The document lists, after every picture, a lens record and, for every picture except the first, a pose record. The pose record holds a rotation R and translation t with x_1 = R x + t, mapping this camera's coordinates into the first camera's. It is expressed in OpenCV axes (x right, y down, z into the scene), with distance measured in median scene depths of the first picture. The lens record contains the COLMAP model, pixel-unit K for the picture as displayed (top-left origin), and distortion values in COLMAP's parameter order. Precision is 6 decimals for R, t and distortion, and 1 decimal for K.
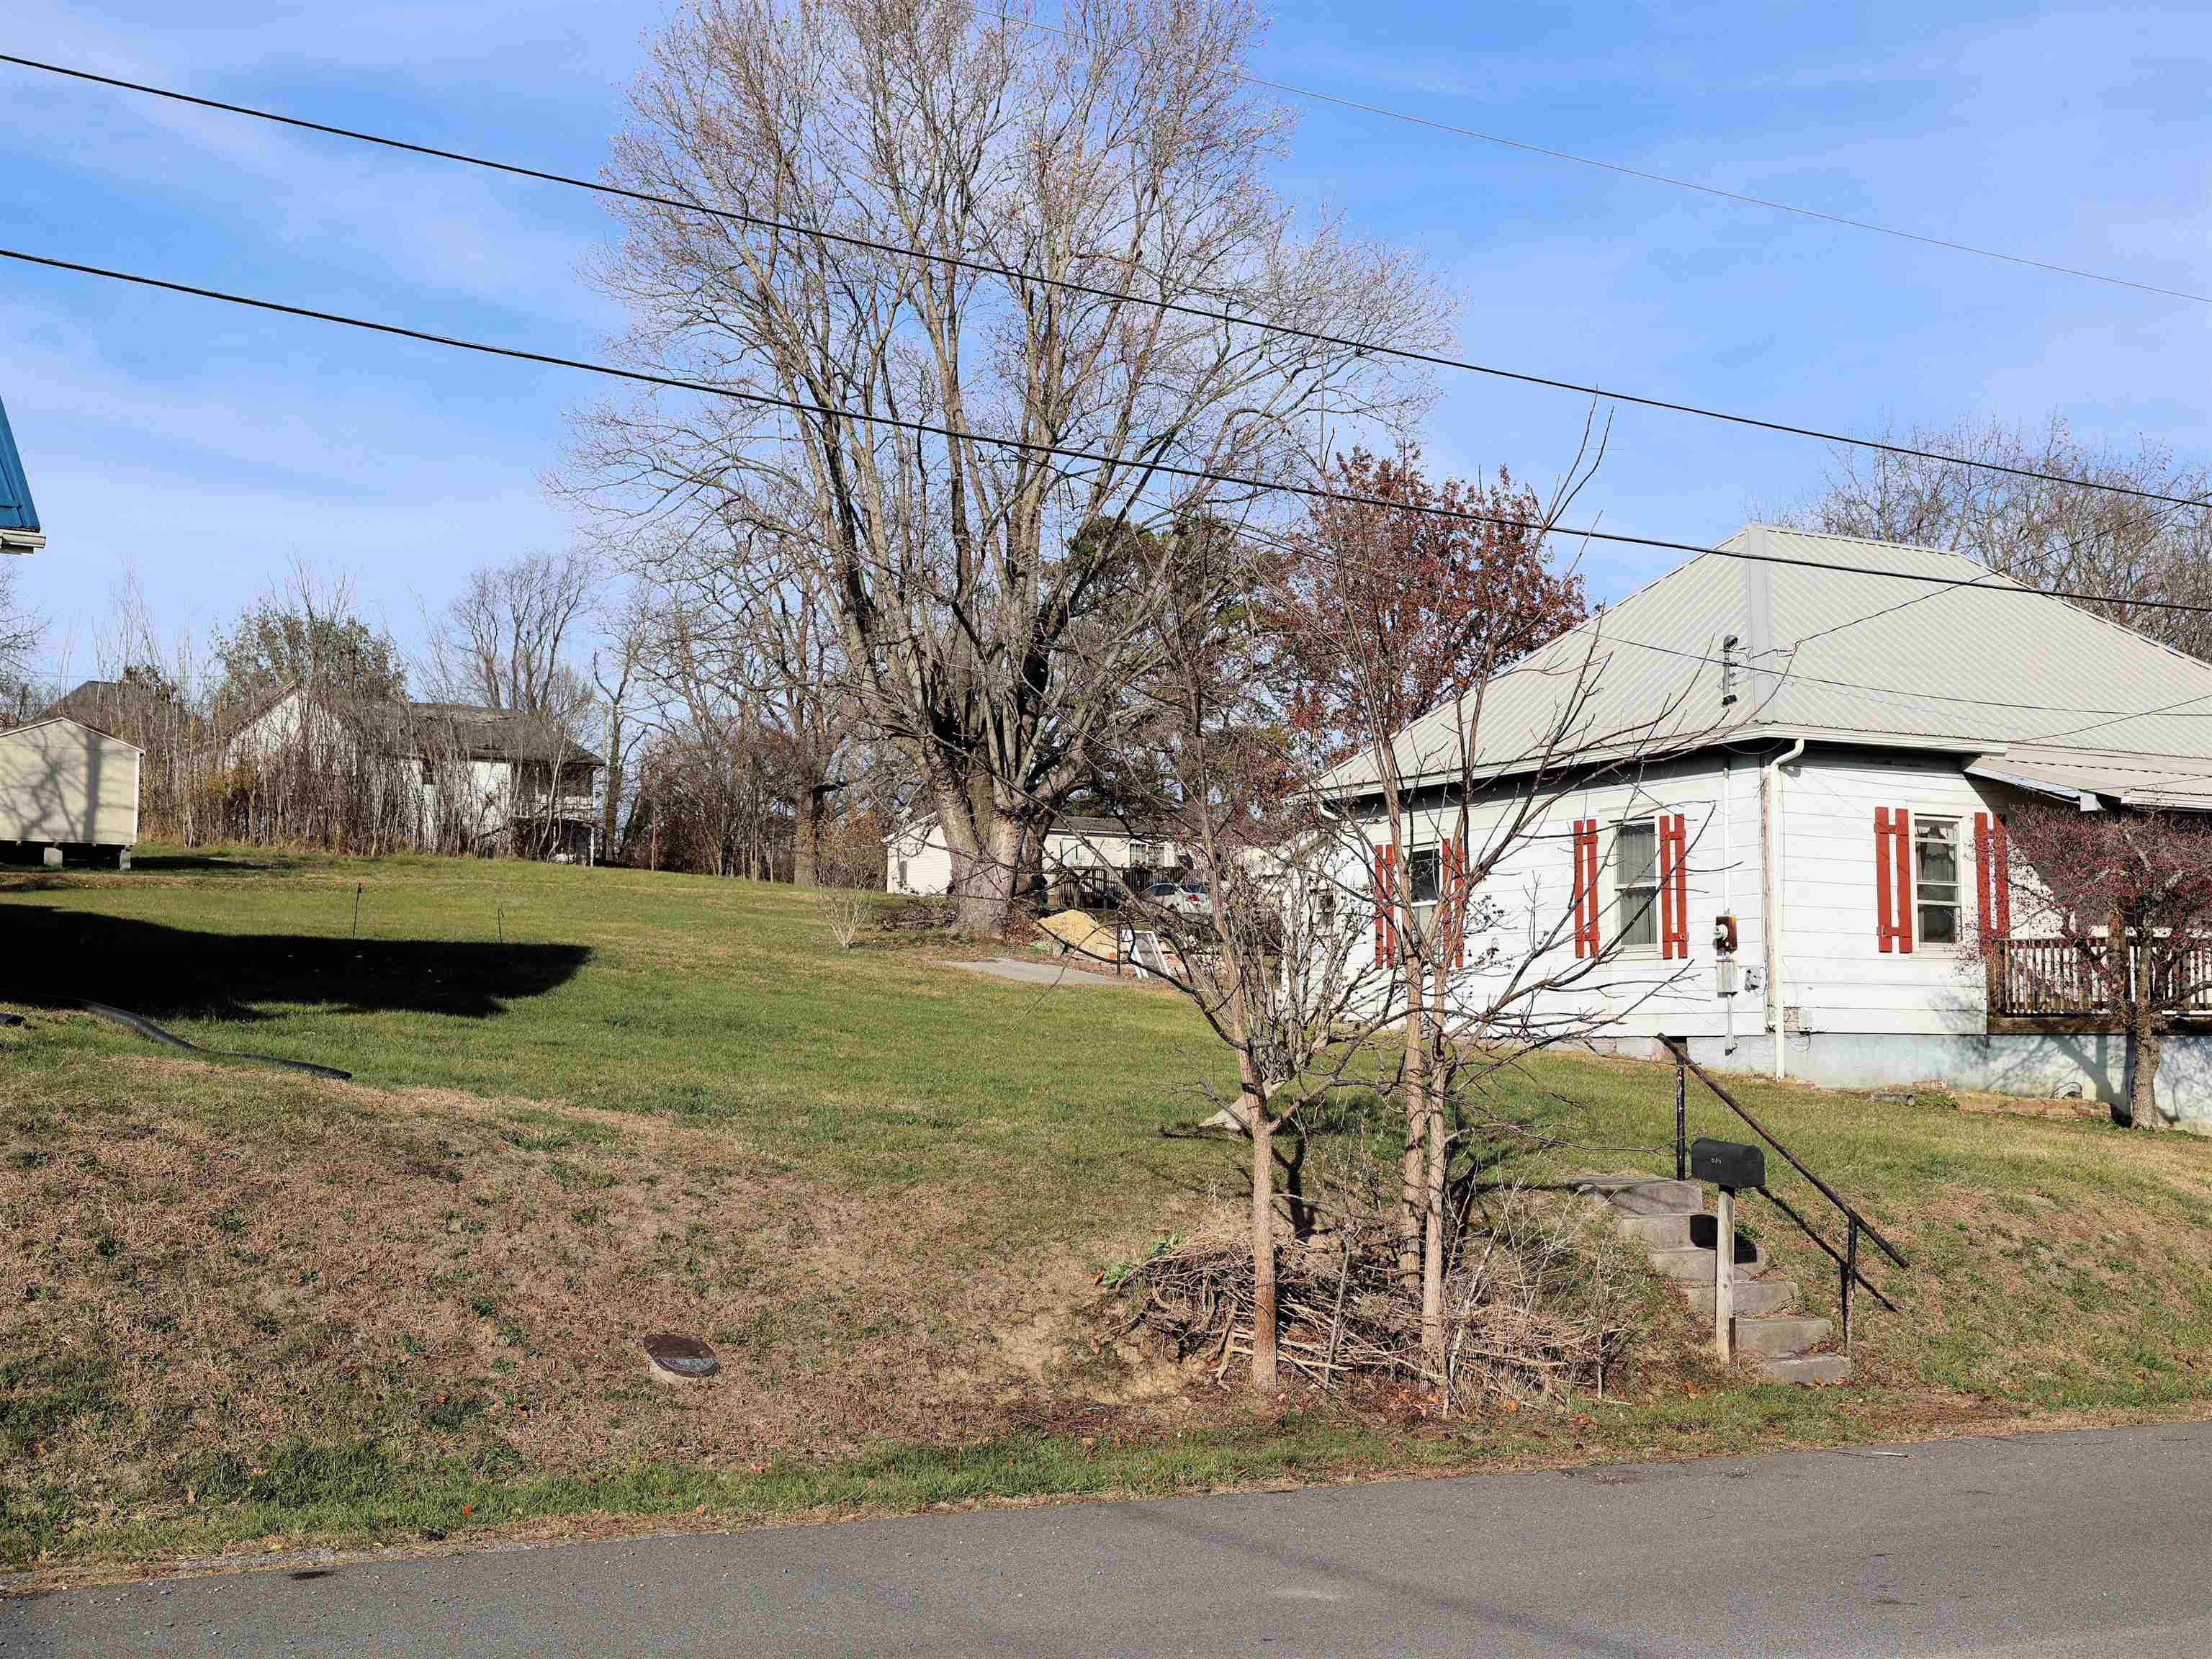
lens RADIAL K [[2655.9, 0, 1106.0], [0, 2655.9, 829.5], [0, 0, 1]] dist [-0.001965, 0.086989]
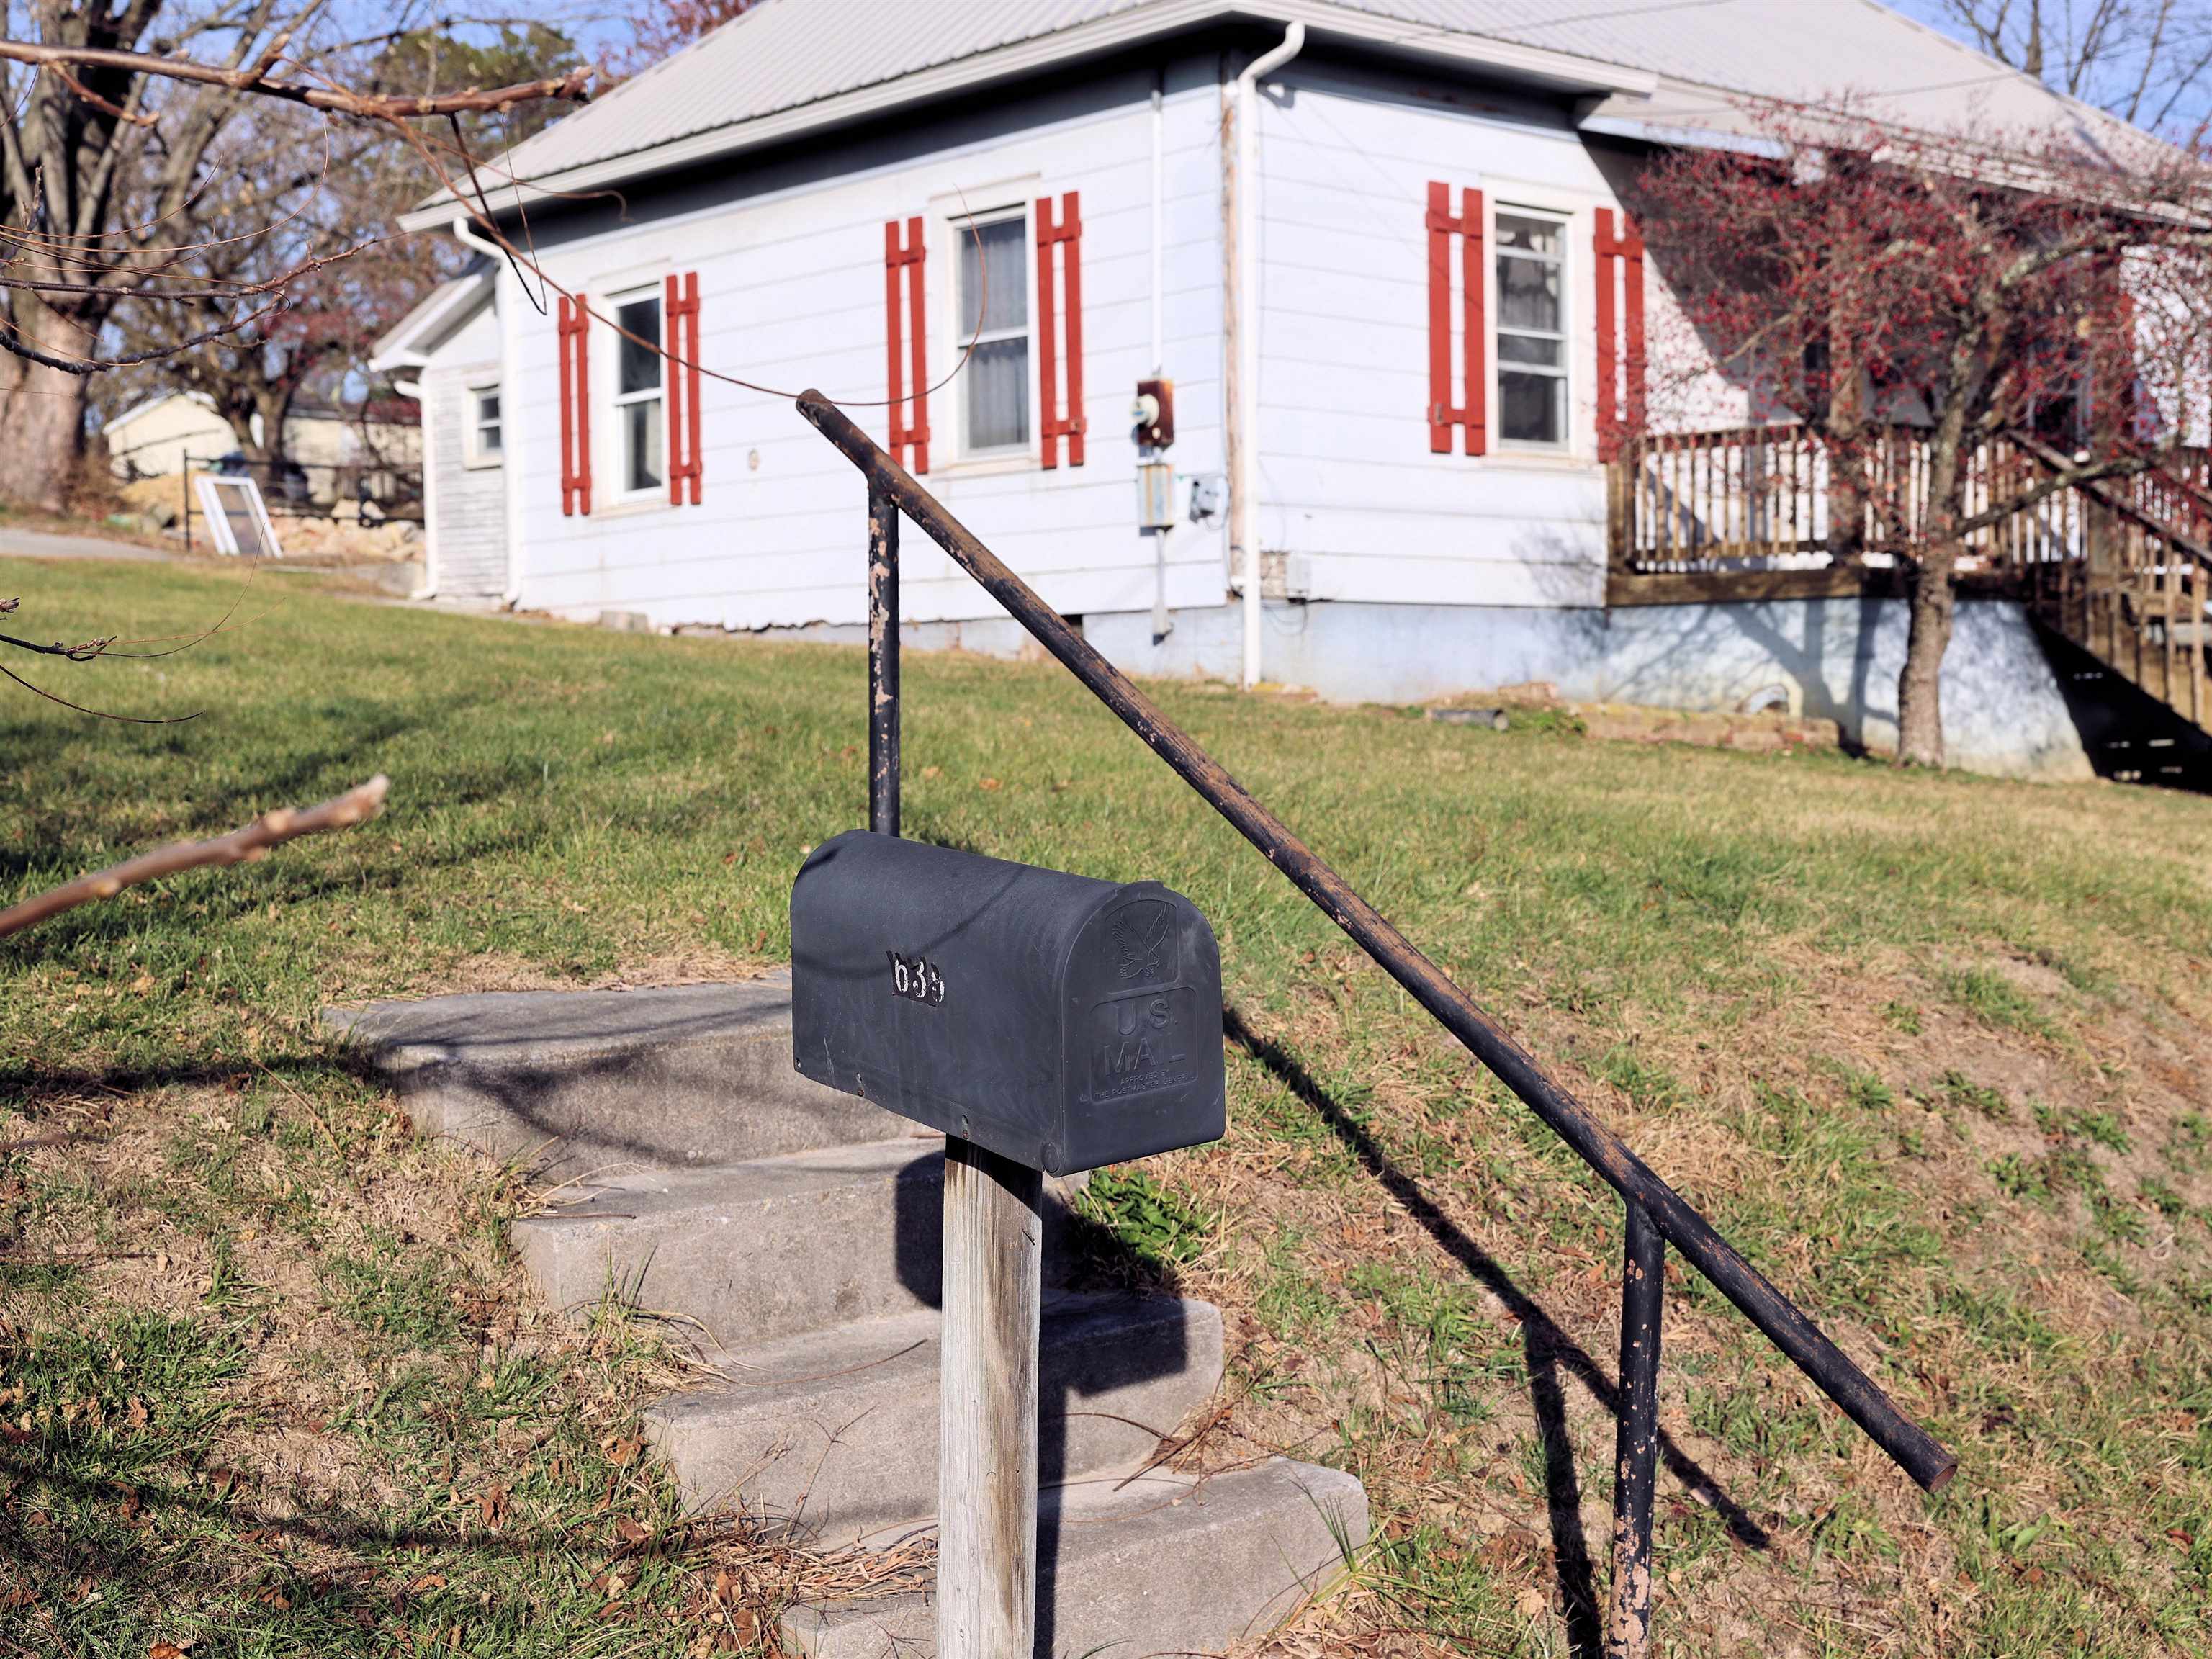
lens RADIAL K [[2908.3, 0, 1106.0], [0, 2908.3, 829.5], [0, 0, 1]] dist [0.024153, 0.033112]
pose [[0.979582, -0.023335, 0.199686, 0.106450], [-0.001824, 0.992169, 0.124890, 0.048751], [-0.201036, -0.122704, 0.971868, 0.429503]]
